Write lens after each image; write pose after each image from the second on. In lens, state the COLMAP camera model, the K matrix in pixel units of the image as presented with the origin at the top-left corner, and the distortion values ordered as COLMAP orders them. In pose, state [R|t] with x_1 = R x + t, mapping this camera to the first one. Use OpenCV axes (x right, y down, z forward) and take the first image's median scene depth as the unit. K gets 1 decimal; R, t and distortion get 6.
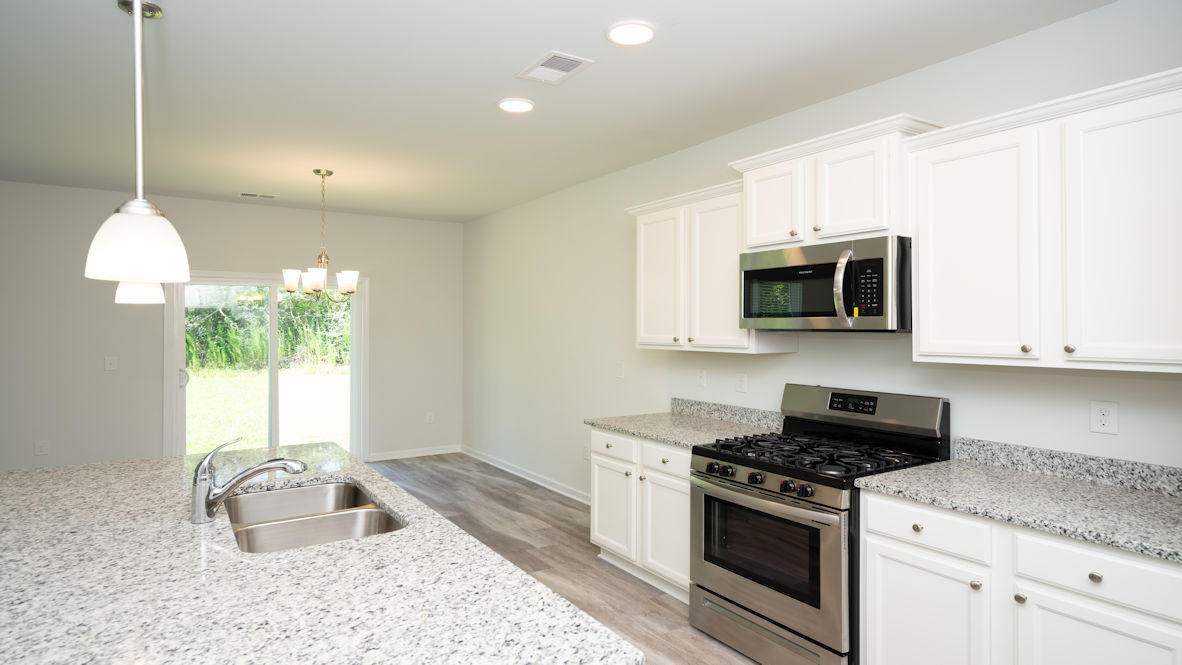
lens RADIAL K [[660.5, 0, 604.9], [0, 660.5, 316.7], [0, 0, 1]] dist [0.003367, 0.000316]
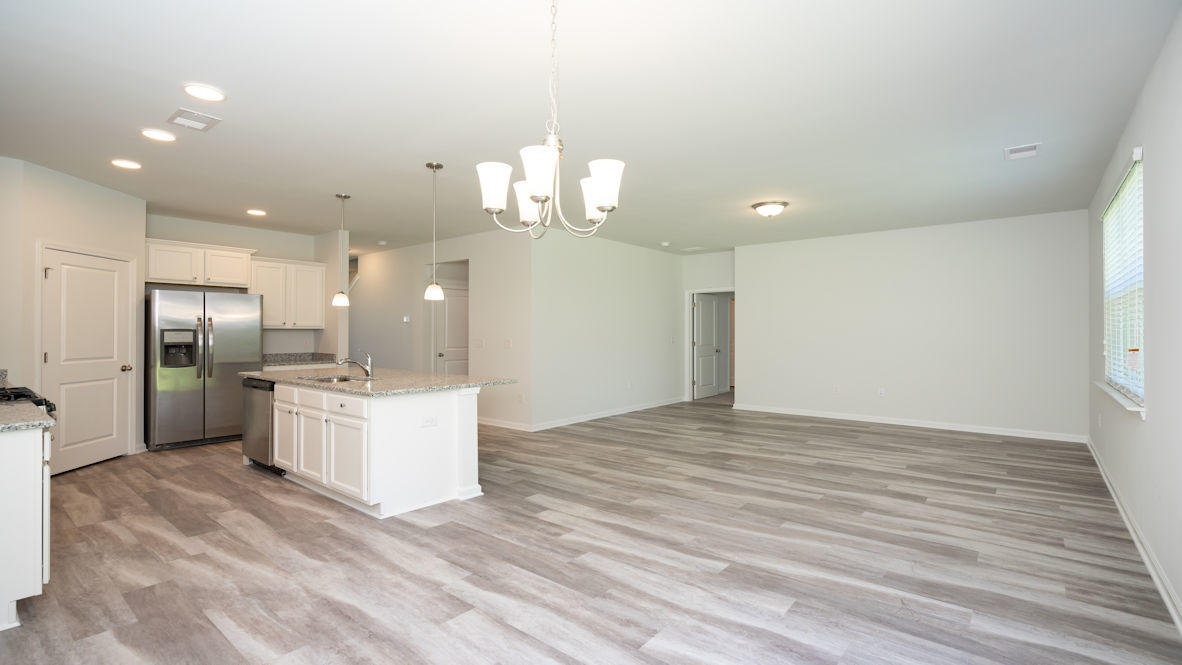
lens RADIAL K [[531.5, 0, 593.0], [0, 531.5, 329.7], [0, 0, 1]] dist [-0.000404, 0.000245]
pose [[-0.957759, -0.003546, -0.287550, -0.562437], [0.002731, 0.999767, -0.021426, 0.096505], [0.287558, -0.021306, -0.957526, 2.287967]]
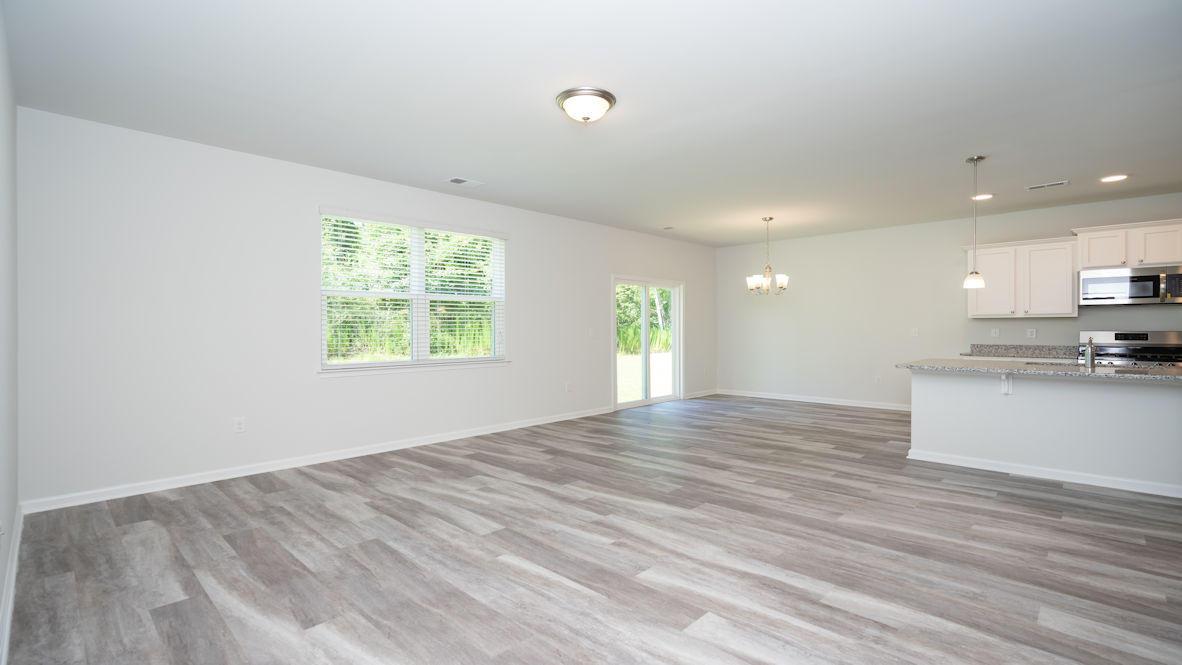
lens RADIAL K [[531.5, 0, 593.0], [0, 531.5, 329.7], [0, 0, 1]] dist [-0.000404, 0.000245]
pose [[0.976337, -0.005494, 0.216183, -1.935778], [0.001151, 0.999795, 0.020214, 0.069223], [-0.216250, -0.019487, 0.976144, -0.420493]]
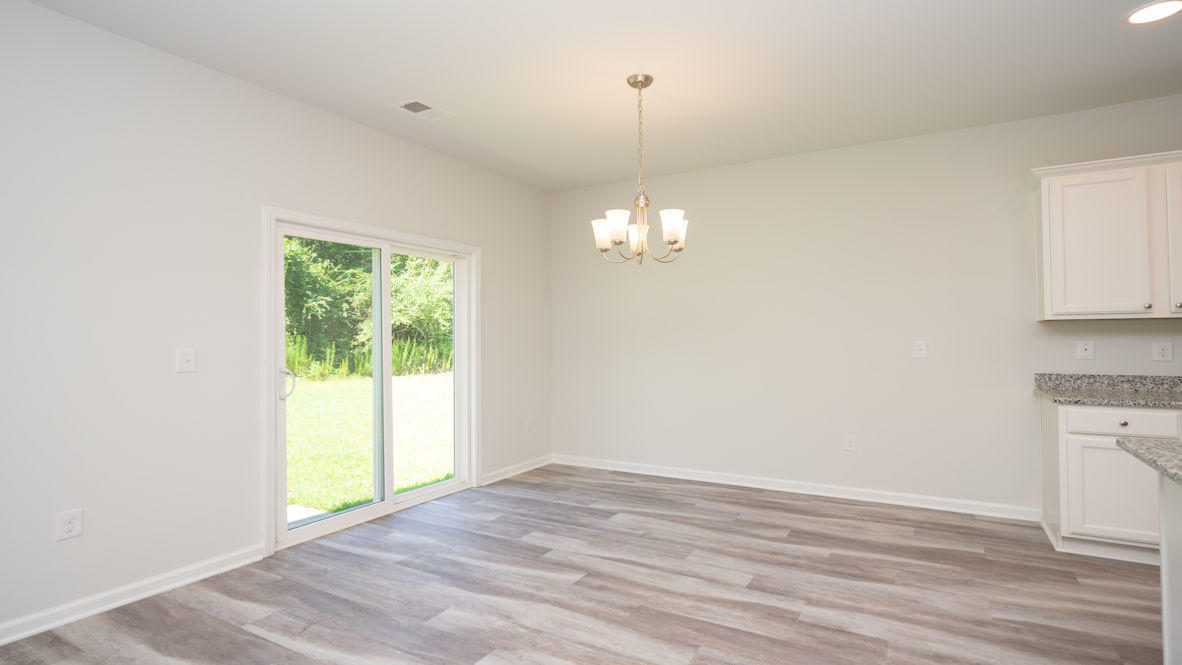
lens RADIAL K [[588.1, 0, 588.6], [0, 588.1, 326.2], [0, 0, 1]] dist [-0.001030, 0.000127]
pose [[0.900899, 0.000861, 0.434029, -1.243951], [0.001362, 0.999988, -0.004809, 0.083935], [-0.434028, 0.004923, 0.900886, 0.751512]]
